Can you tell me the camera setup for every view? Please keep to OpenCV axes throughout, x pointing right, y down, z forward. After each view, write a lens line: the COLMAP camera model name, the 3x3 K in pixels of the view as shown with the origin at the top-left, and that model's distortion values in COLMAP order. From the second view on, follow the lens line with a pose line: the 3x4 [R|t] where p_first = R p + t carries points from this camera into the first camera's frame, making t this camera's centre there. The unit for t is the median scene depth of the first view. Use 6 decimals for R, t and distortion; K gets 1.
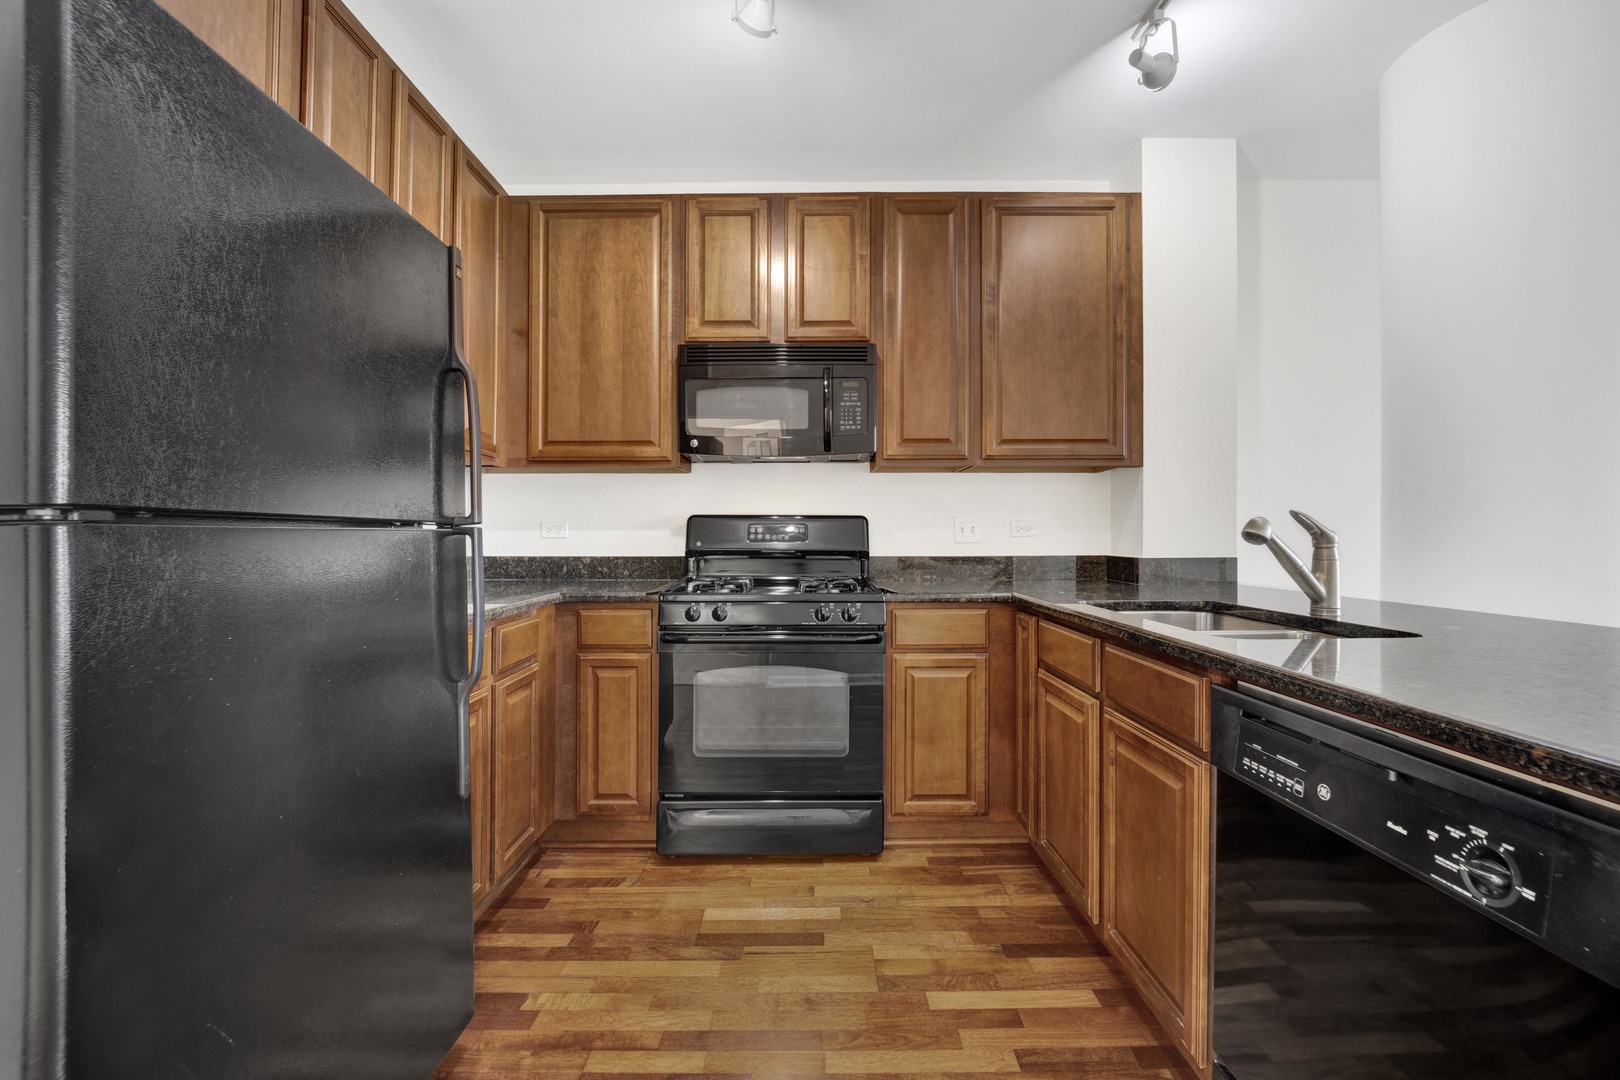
lens RADIAL K [[673.2, 0, 810.0], [0, 673.2, 540.0], [0, 0, 1]] dist [-0.022658, -0.000656]
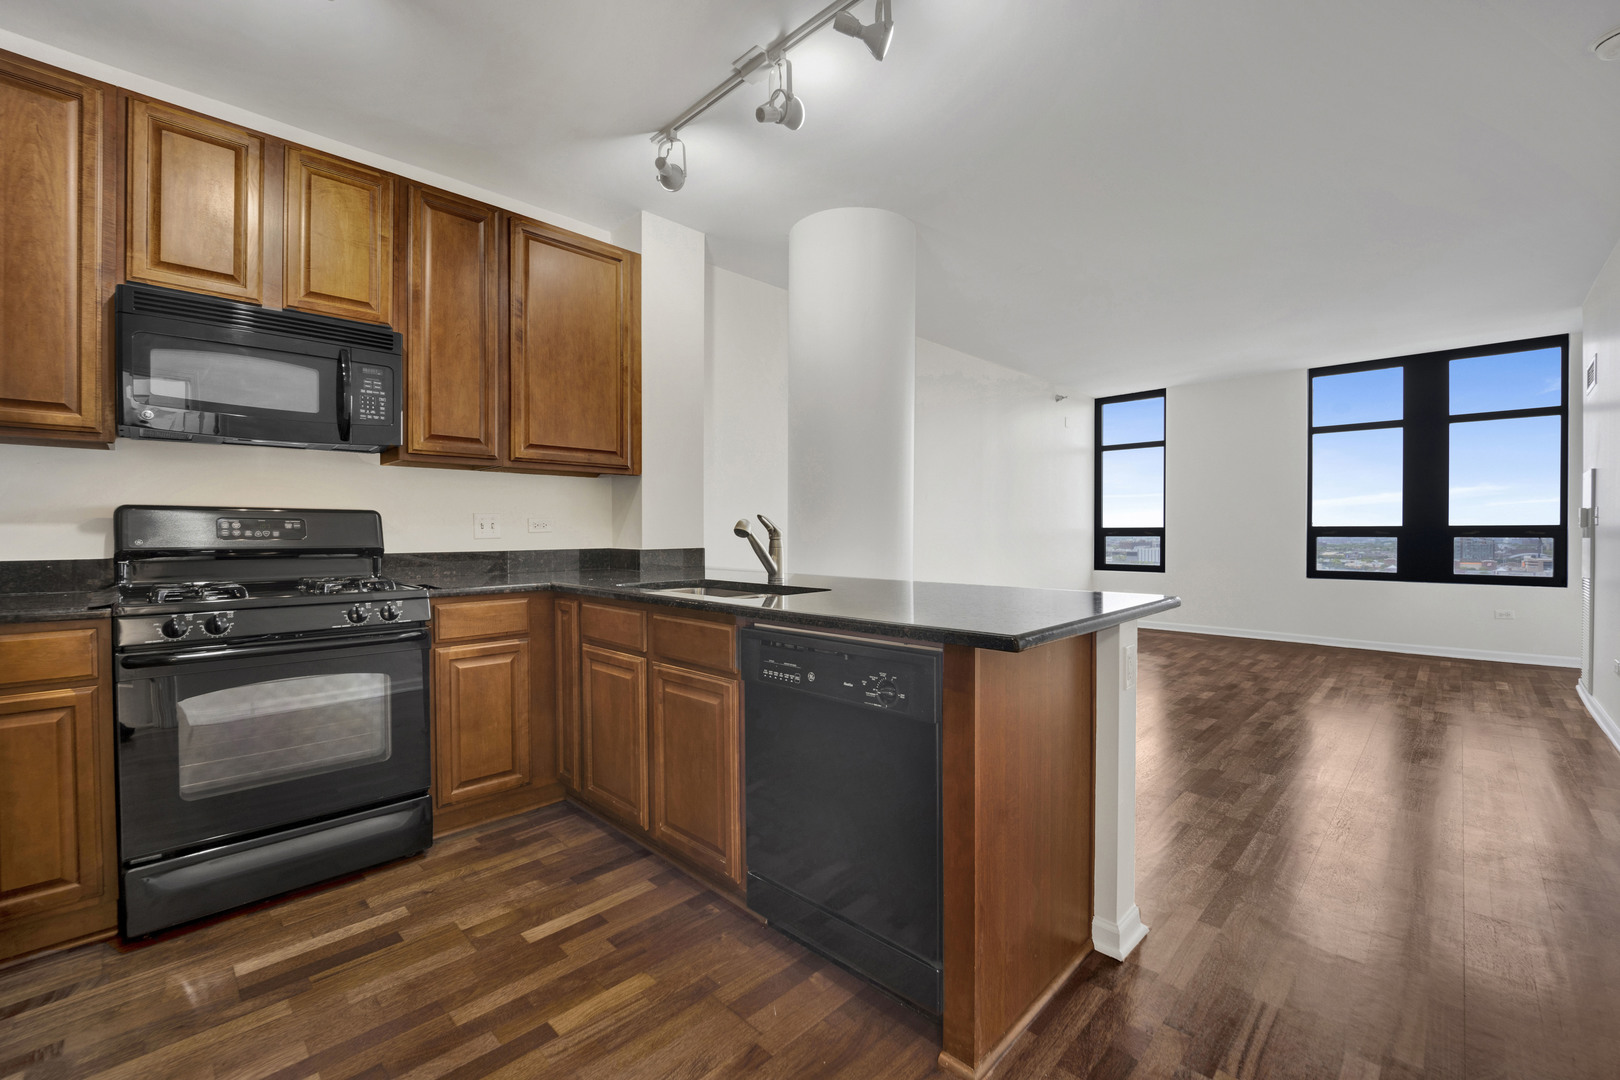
lens RADIAL K [[648.5, 0, 810.0], [0, 648.5, 540.0], [0, 0, 1]] dist [-0.020183, -0.000474]
pose [[0.700600, -0.009444, 0.713492, -0.170640], [0.004886, 0.999952, 0.008438, 0.000552], [-0.713538, -0.002426, 0.700612, -0.077765]]
